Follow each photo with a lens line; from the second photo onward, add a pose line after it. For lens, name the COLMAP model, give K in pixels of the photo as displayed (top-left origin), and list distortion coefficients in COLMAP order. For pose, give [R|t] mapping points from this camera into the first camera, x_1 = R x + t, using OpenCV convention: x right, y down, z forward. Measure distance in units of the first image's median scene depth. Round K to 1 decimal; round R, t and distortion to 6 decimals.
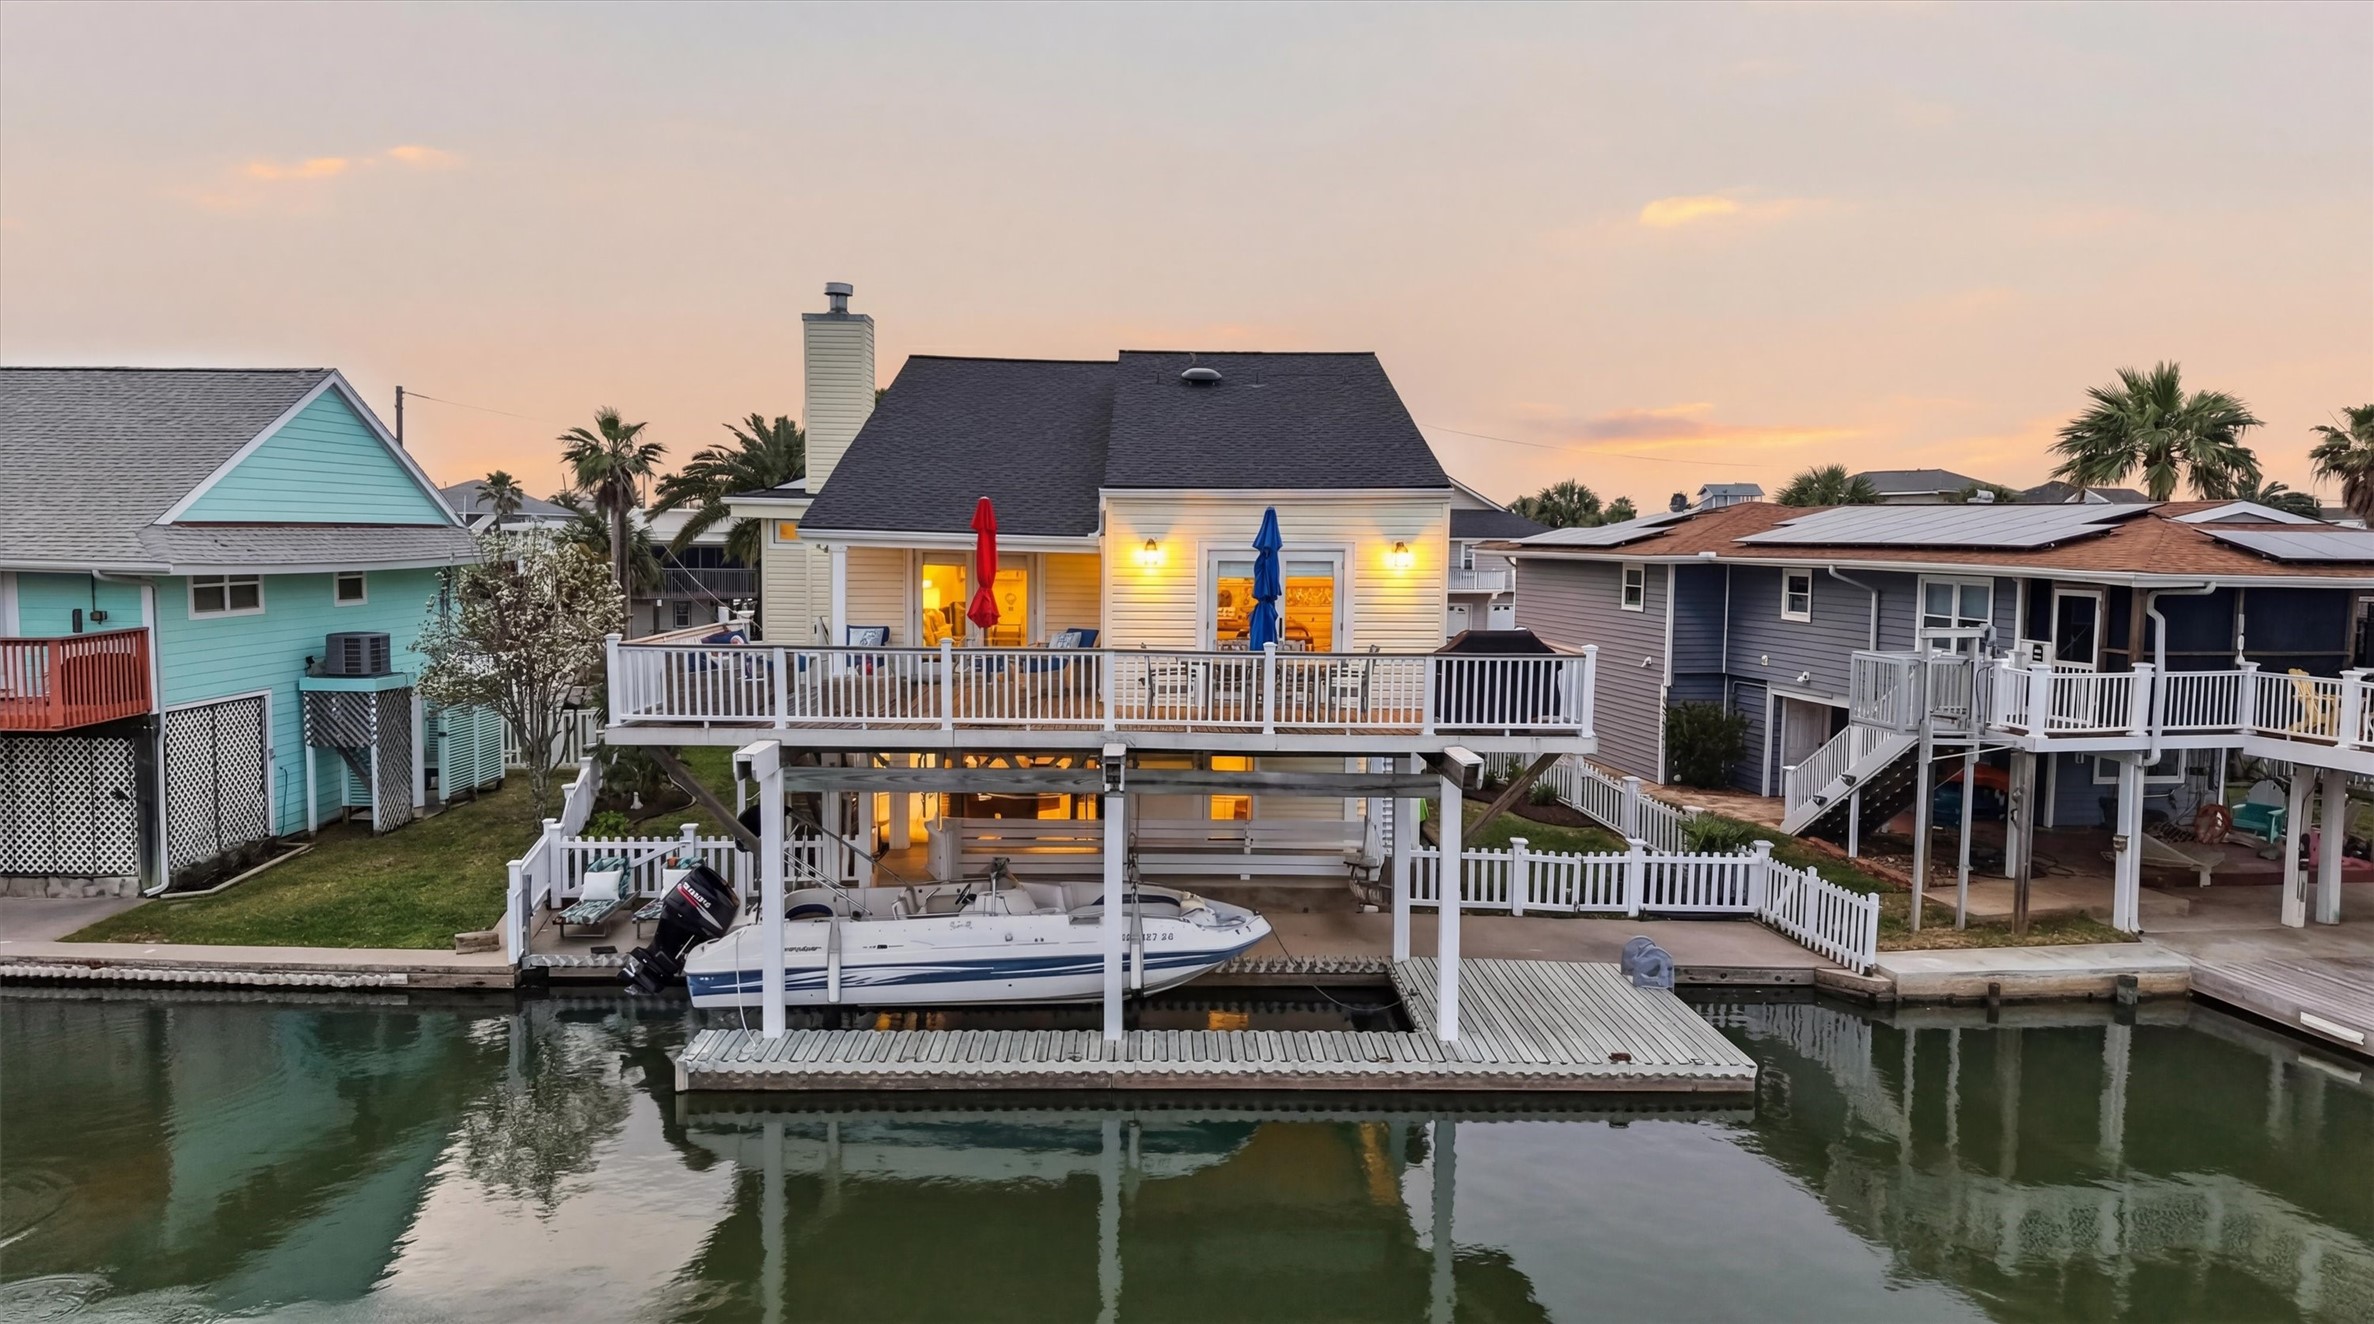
lens RADIAL K [[1598.6, 0, 1189.4], [0, 1598.6, 678.0], [0, 0, 1]] dist [0.016475, -0.004561]
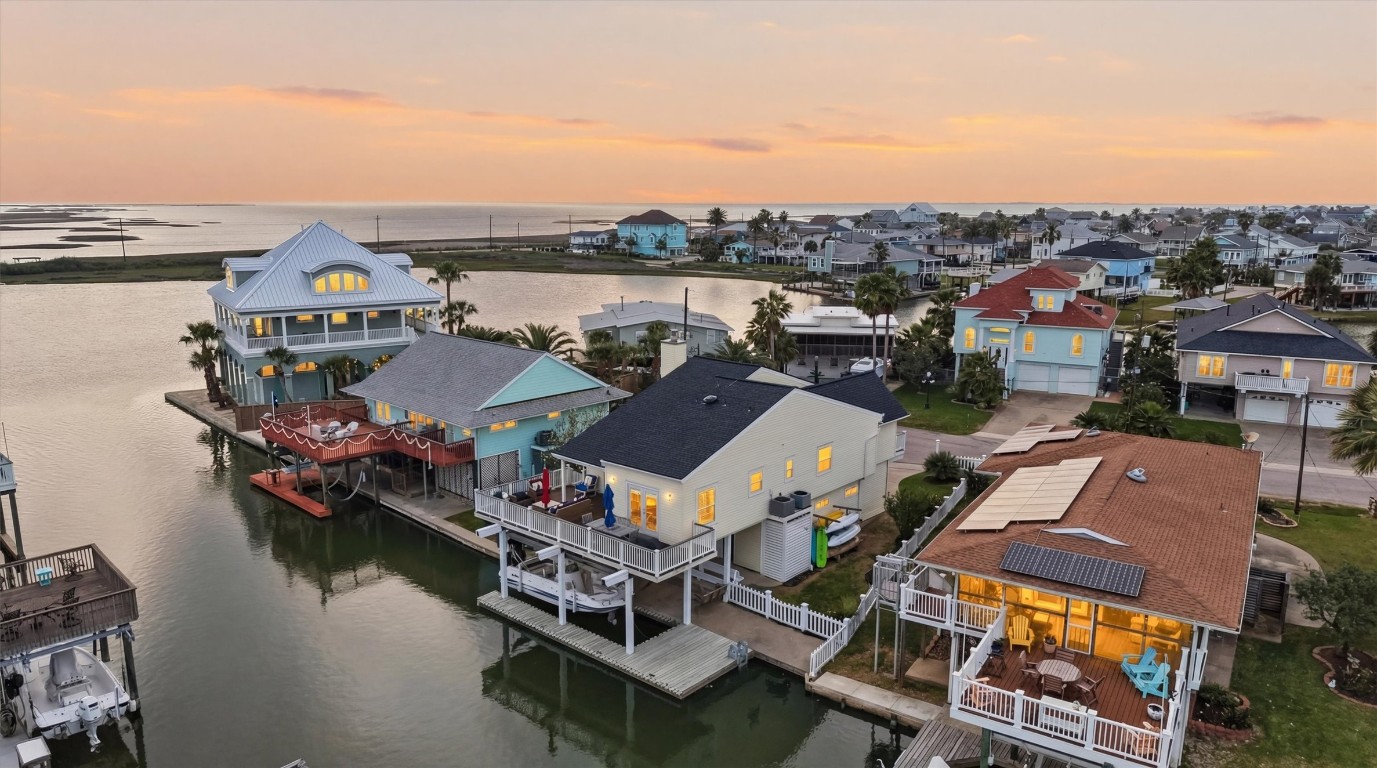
lens RADIAL K [[927.8, 0, 688.5], [0, 927.8, 384.0], [0, 0, 1]] dist [0.047437, -0.000324]
pose [[0.729170, 0.120827, -0.673581, 1.271039], [-0.051972, 0.991224, 0.121545, -0.489733], [0.682356, -0.053620, 0.729051, -0.261003]]
